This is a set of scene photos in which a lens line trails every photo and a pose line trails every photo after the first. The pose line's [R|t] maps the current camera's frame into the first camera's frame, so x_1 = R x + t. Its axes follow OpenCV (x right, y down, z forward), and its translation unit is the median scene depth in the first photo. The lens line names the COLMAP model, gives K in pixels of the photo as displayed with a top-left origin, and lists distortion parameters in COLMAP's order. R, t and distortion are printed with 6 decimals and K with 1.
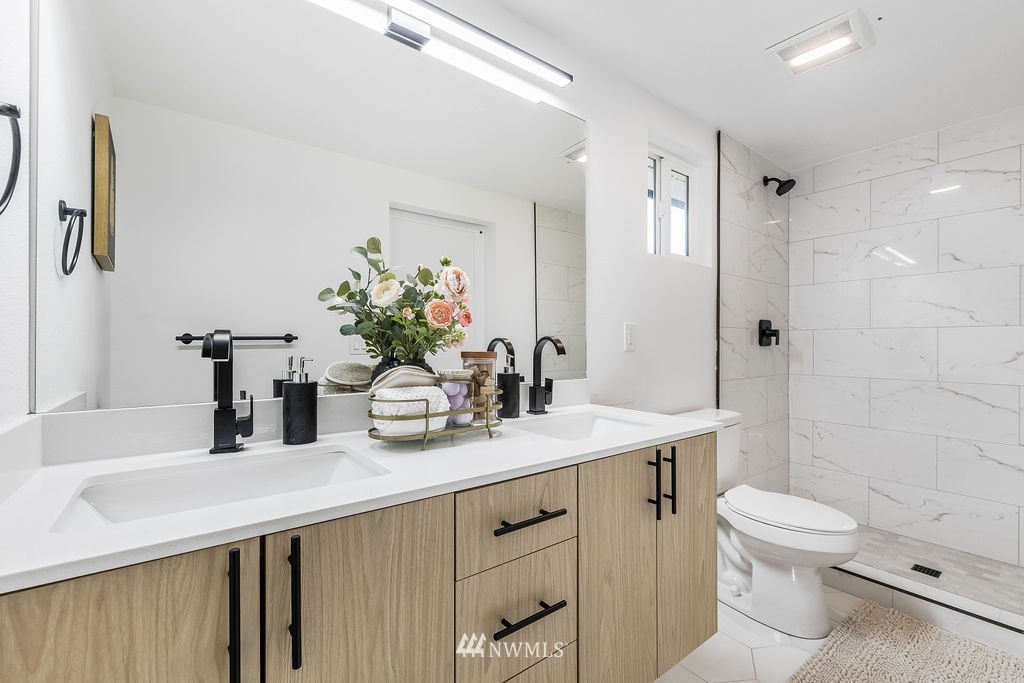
lens RADIAL K [[445.3, 0, 513.1], [0, 445.3, 345.3], [0, 0, 1]] dist [-0.000145, 0.001461]
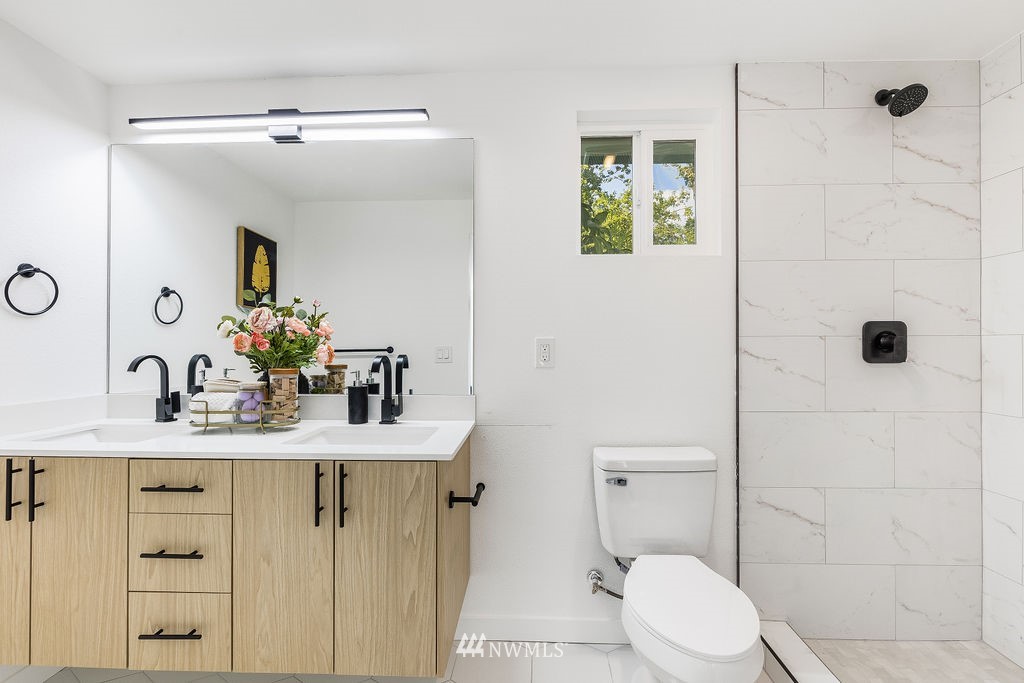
lens RADIAL K [[445.3, 0, 510.4], [0, 445.3, 342.3], [0, 0, 1]] dist [-0.000145, 0.001461]
pose [[0.757951, -0.008652, -0.652254, 1.513543], [0.003309, 0.999950, -0.009418, -0.060346], [0.652303, 0.004980, 0.757942, 0.497589]]
